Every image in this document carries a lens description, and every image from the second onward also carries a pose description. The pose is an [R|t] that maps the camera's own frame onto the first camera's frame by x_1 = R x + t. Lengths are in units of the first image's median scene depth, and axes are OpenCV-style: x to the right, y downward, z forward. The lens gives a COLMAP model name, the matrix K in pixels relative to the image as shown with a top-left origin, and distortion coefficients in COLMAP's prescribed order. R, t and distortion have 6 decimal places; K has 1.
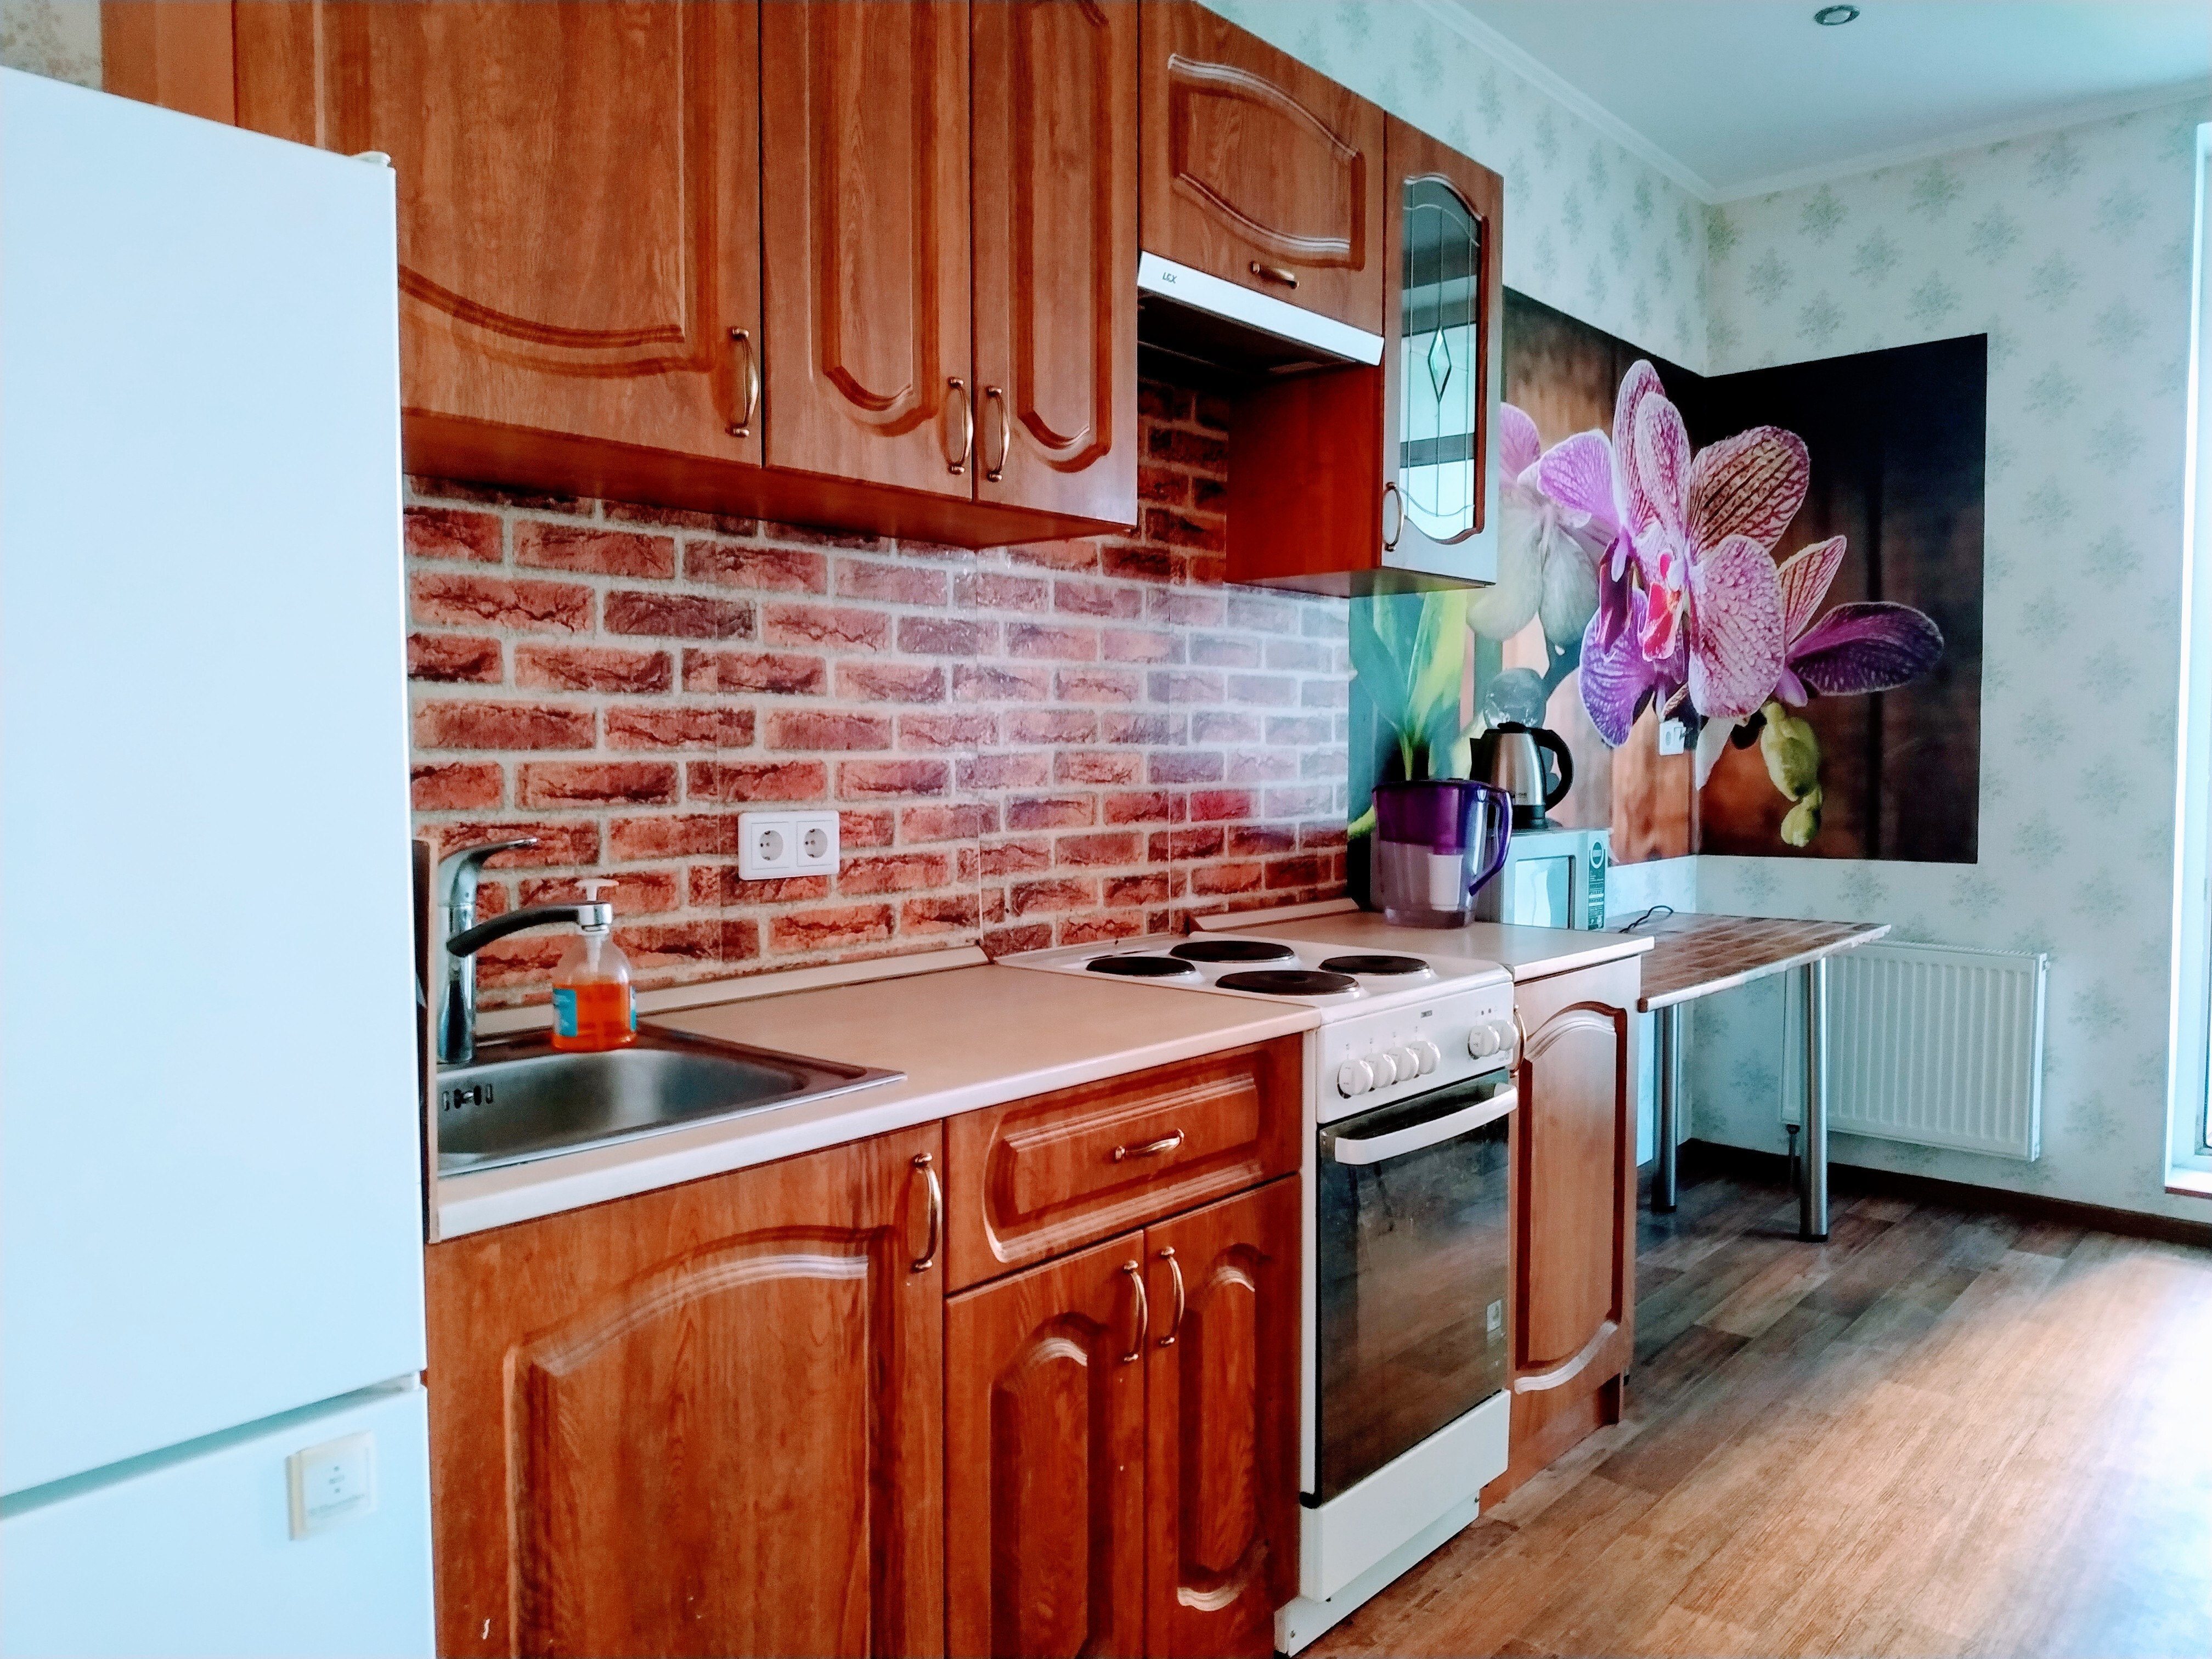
lens RADIAL K [[1589.8, 0, 1106.9], [0, 1589.8, 844.0], [0, 0, 1]] dist [0.020349, -0.050042]
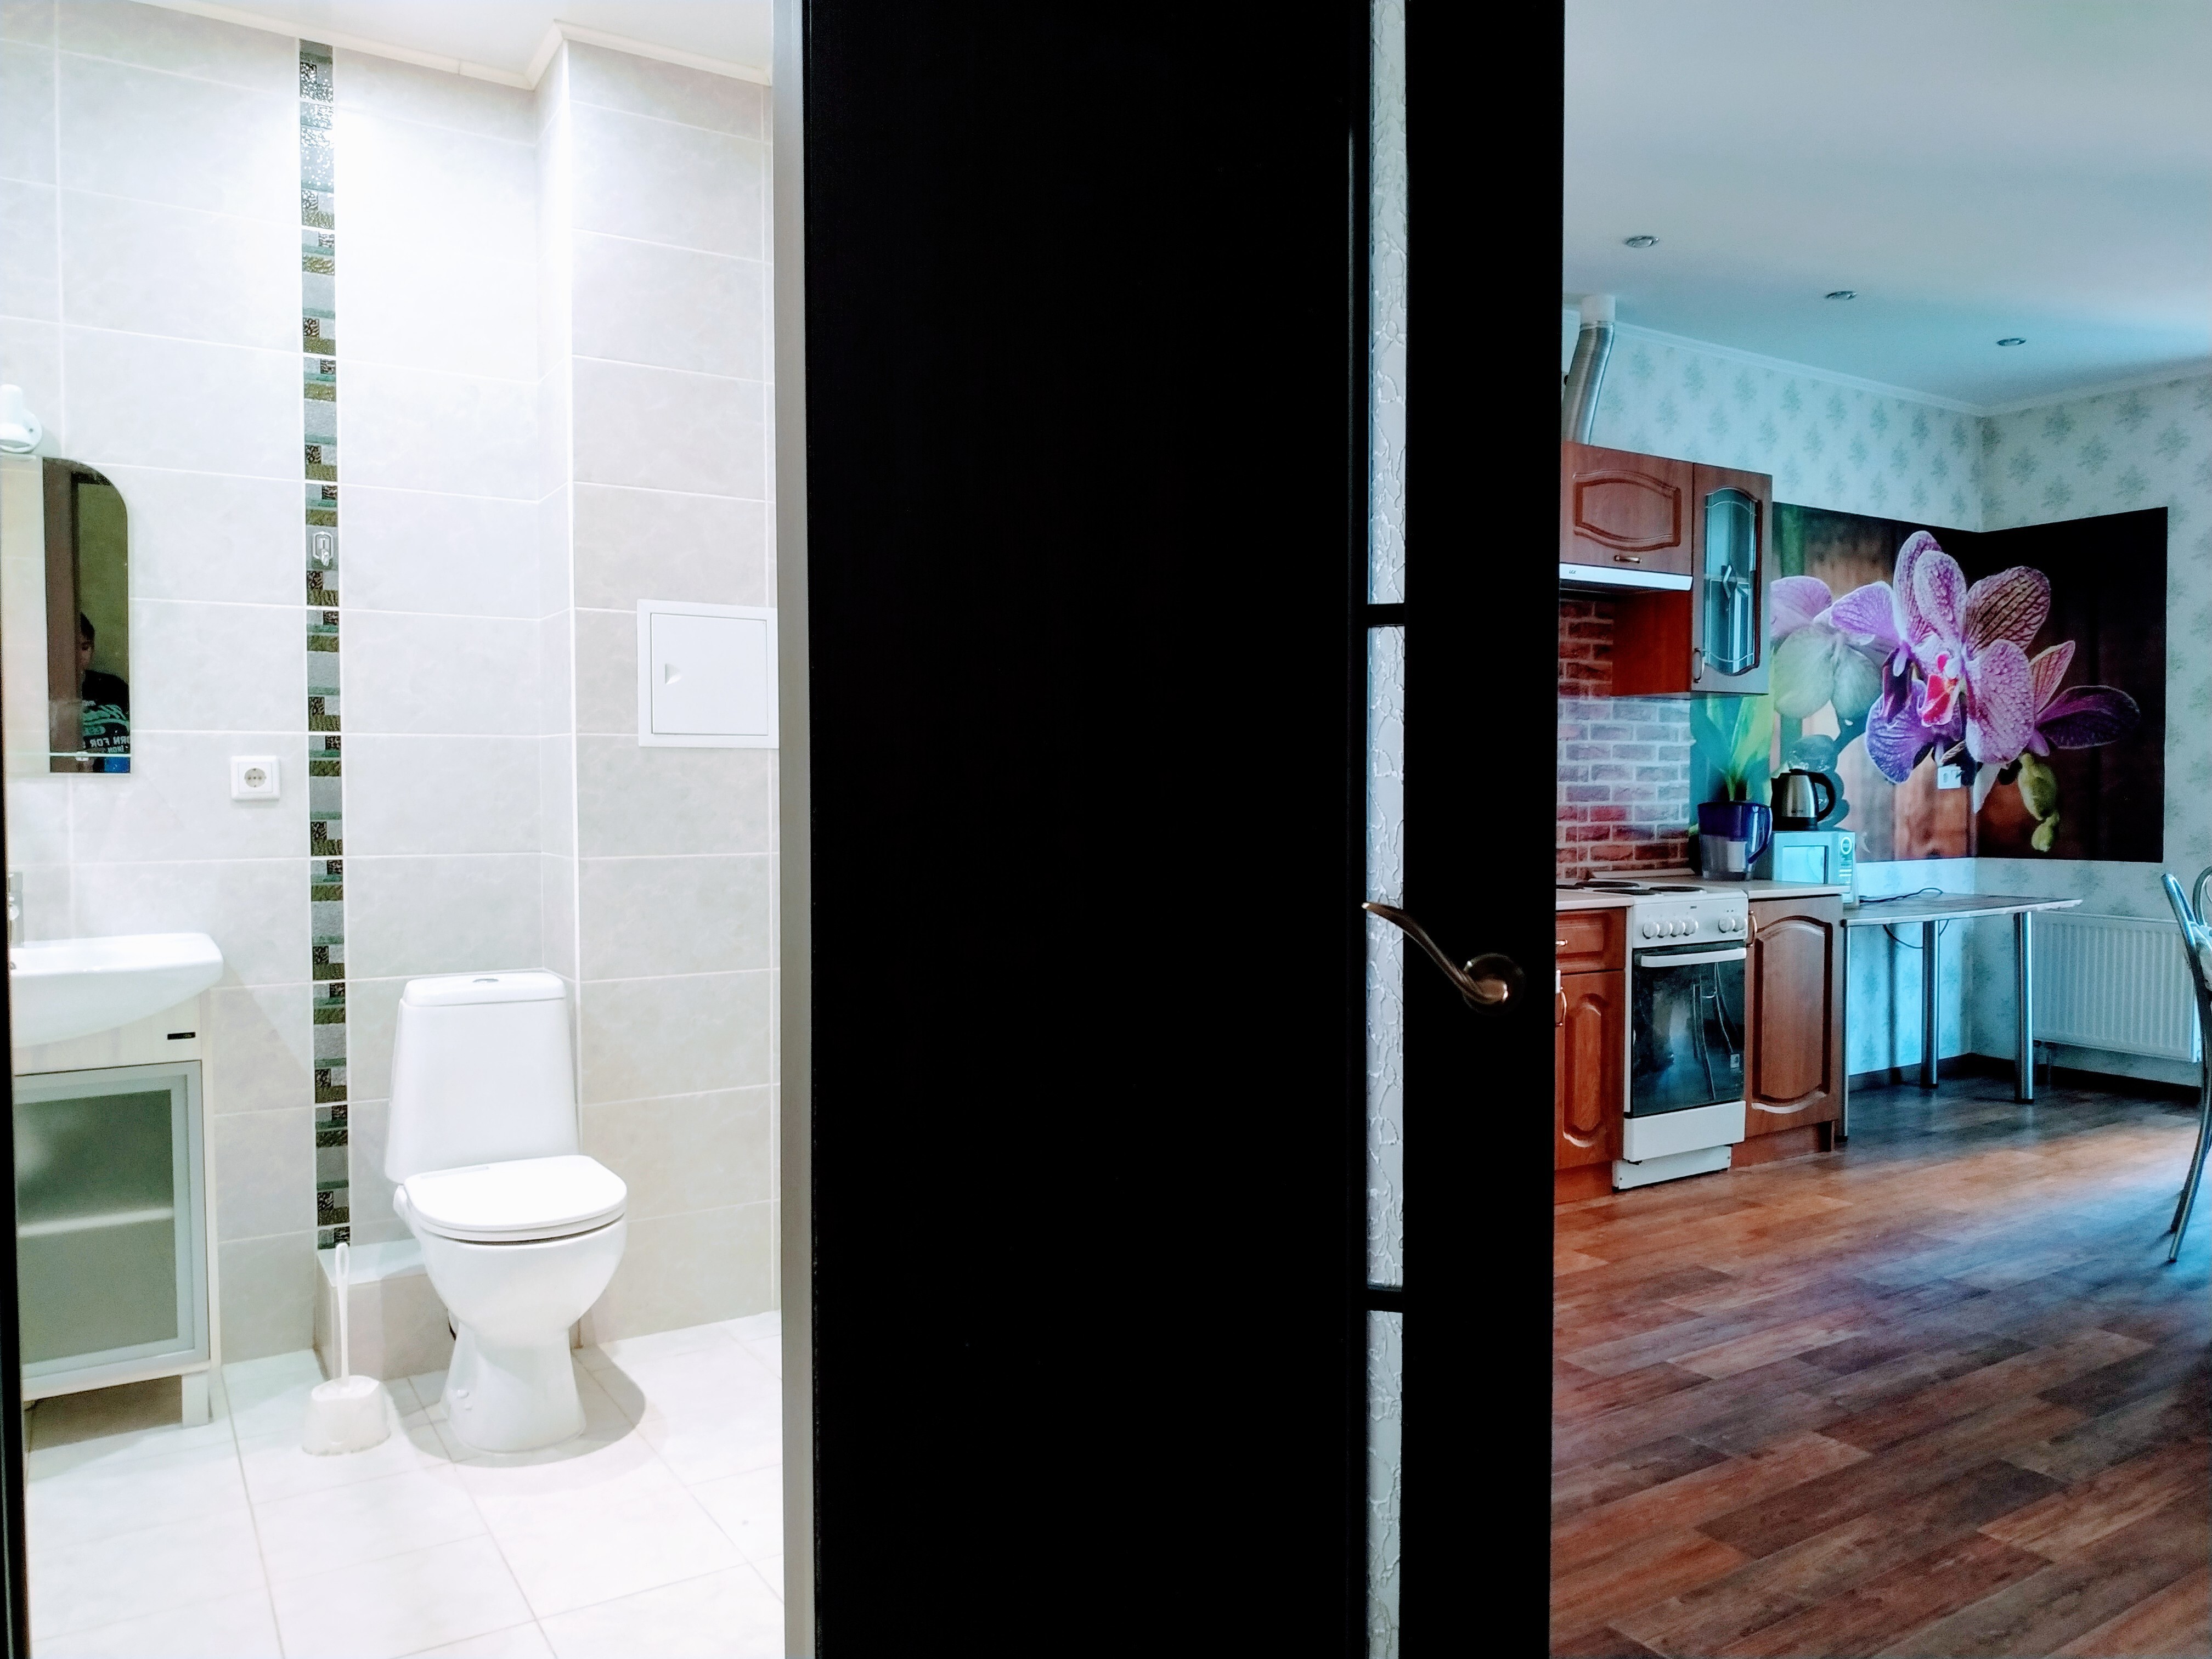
lens RADIAL K [[1589.8, 0, 1116.1], [0, 1589.8, 842.6], [0, 0, 1]] dist [0.020349, -0.050042]
pose [[0.958543, 0.011696, -0.284706, 0.045943], [-0.018349, 0.999617, -0.020711, 0.055512], [0.284355, 0.025076, 0.958391, -0.908281]]
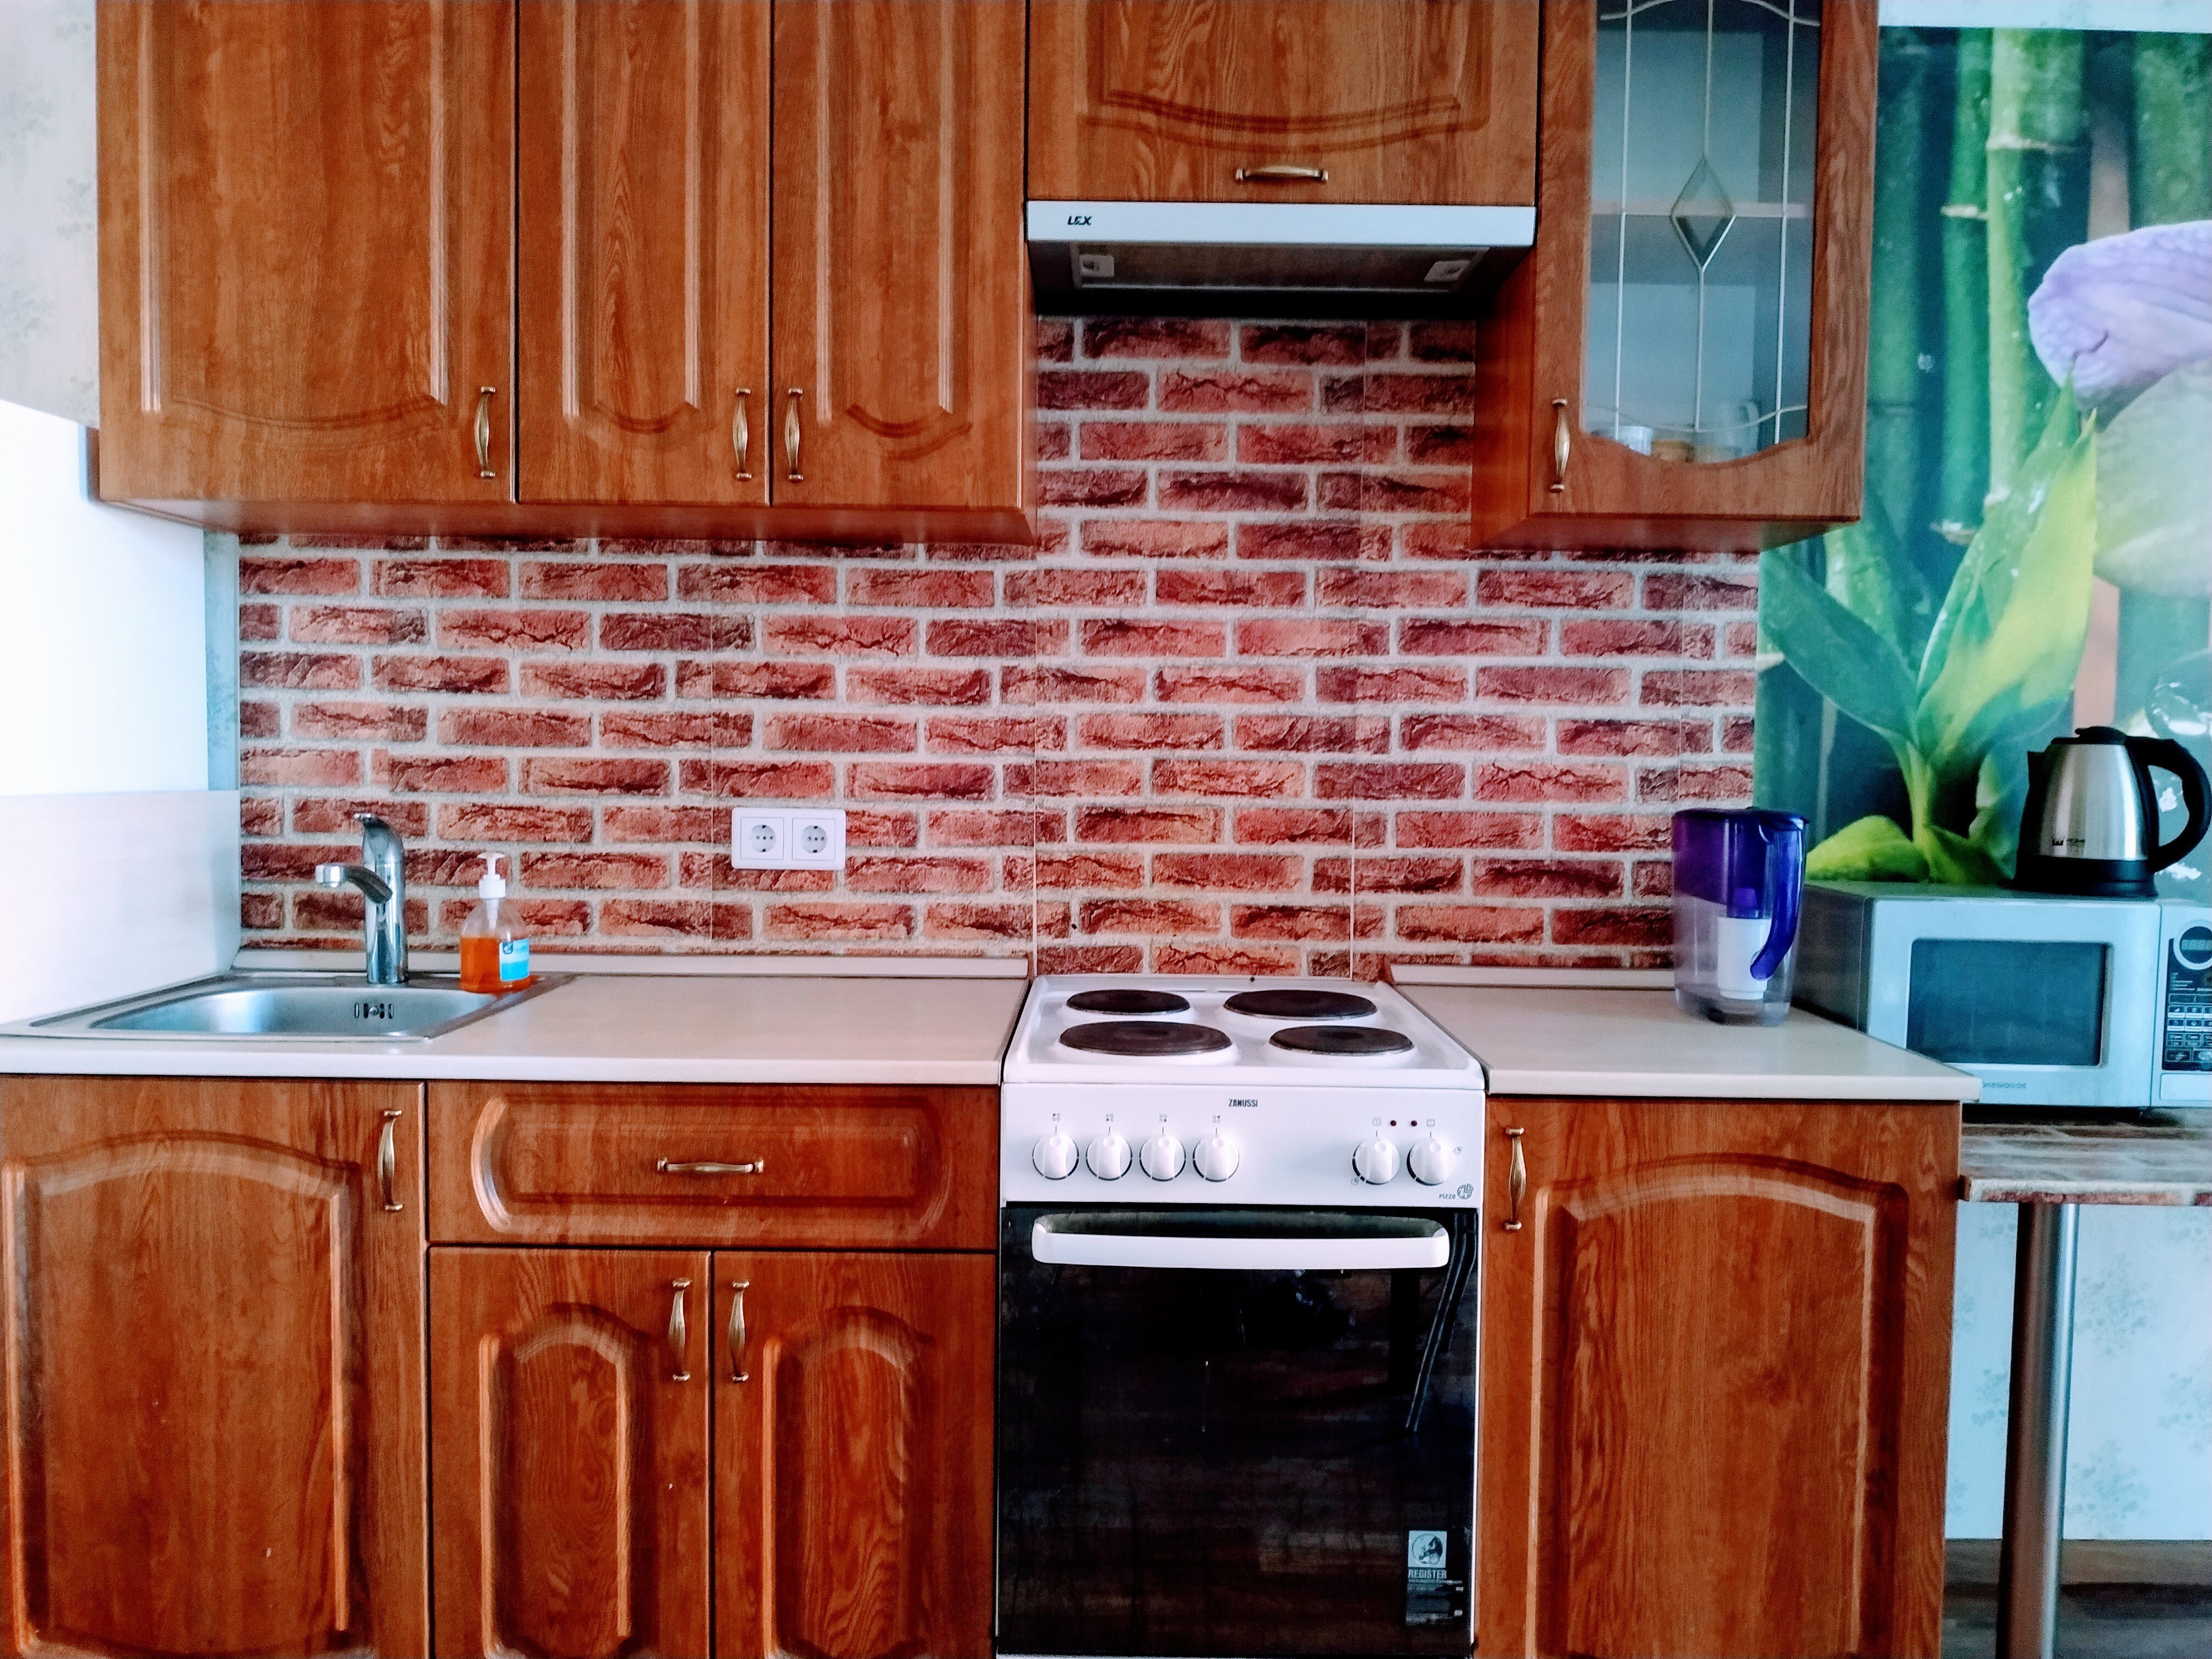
lens RADIAL K [[1589.8, 0, 1115.1], [0, 1589.8, 838.6], [0, 0, 1]] dist [0.020349, -0.050042]
pose [[0.655263, 0.050635, -0.753702, 0.515115], [-0.059472, 0.998112, 0.015349, -0.020156], [0.753056, 0.034767, 0.657038, 0.314054]]
